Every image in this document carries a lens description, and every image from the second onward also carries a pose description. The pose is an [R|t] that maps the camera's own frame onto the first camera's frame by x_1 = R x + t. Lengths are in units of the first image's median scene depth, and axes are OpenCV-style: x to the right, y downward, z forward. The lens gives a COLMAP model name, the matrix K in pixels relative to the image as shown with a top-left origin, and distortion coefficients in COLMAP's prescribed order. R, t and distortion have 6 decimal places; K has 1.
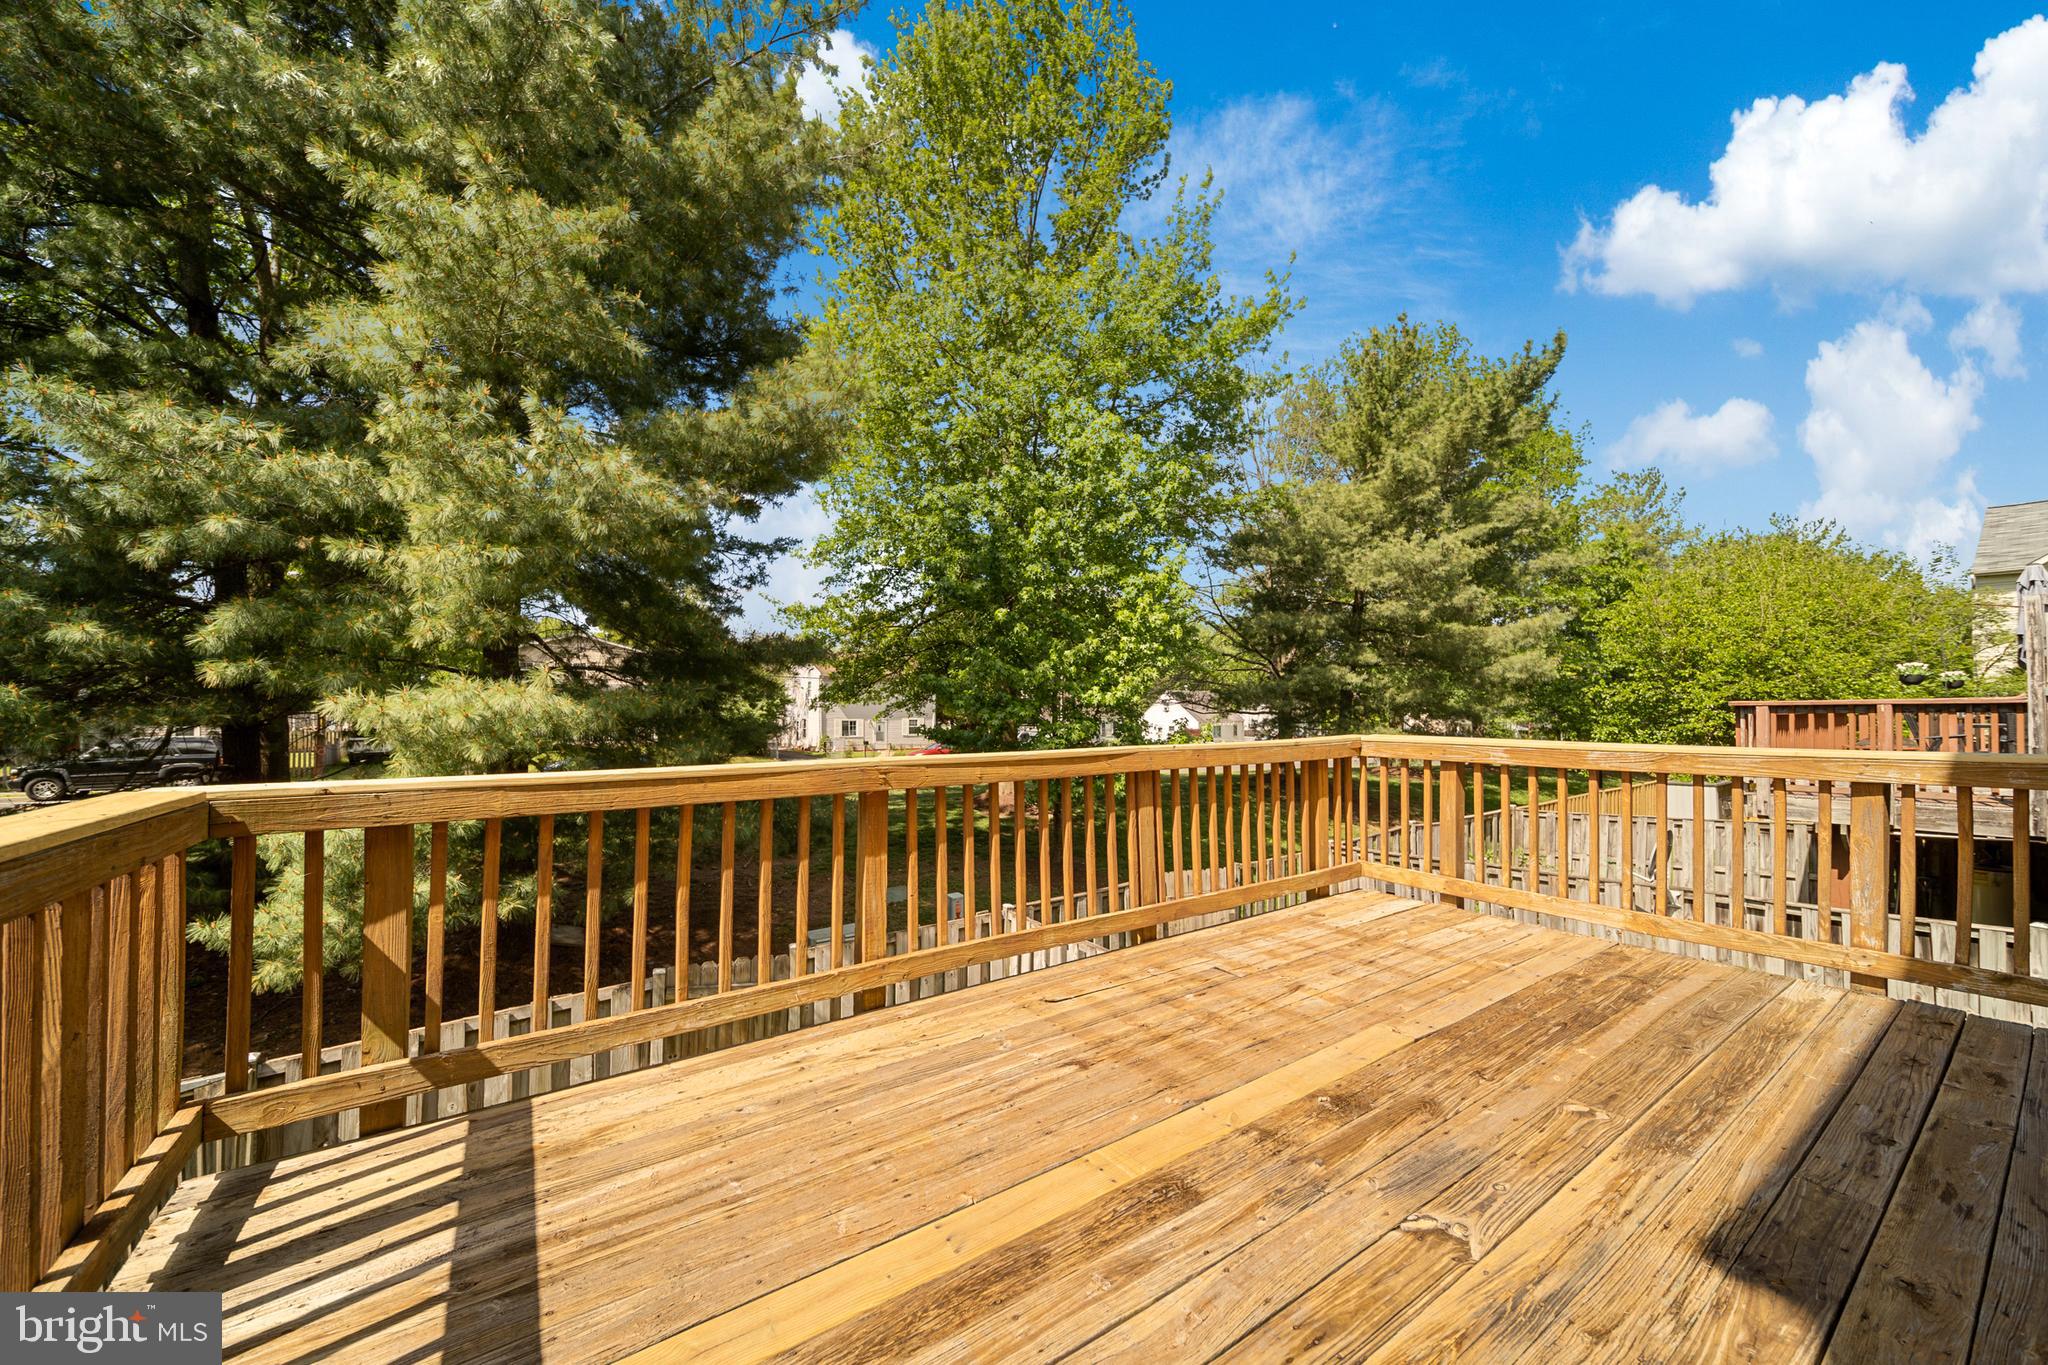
lens RADIAL K [[782.8, 0, 996.7], [0, 782.8, 689.4], [0, 0, 1]] dist [-0.001562, -0.000147]
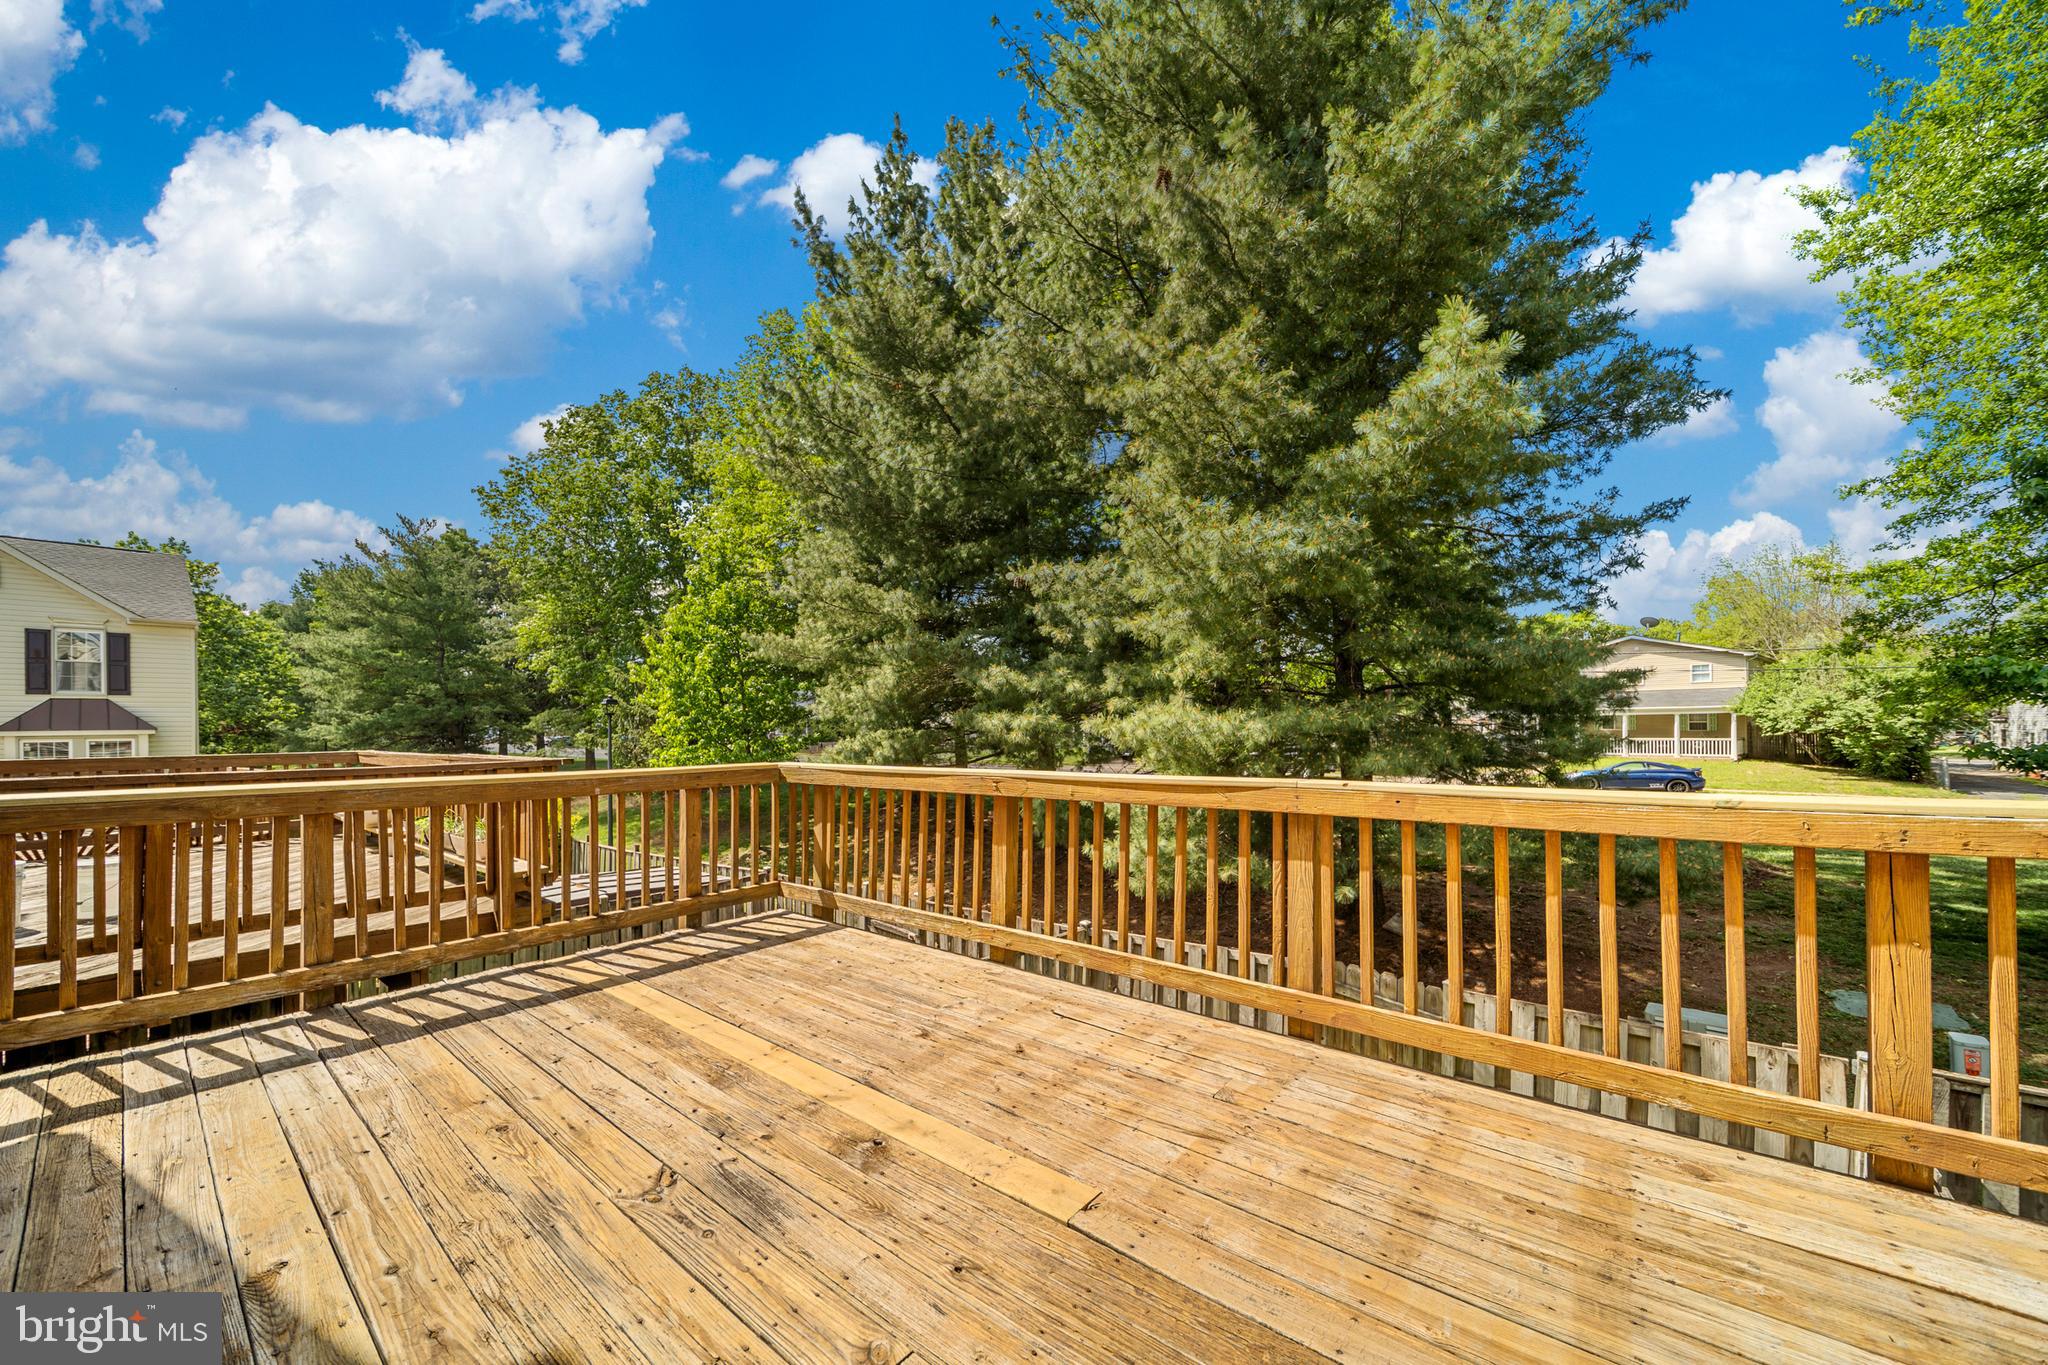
lens RADIAL K [[733.8, 0, 1033.0], [0, 733.8, 701.5], [0, 0, 1]] dist [-0.000372, -0.000226]
pose [[0.291336, -0.030075, -0.956148, 0.233536], [0.028544, 0.999334, -0.022736, 0.001202], [0.956195, -0.020669, 0.292001, 0.160211]]
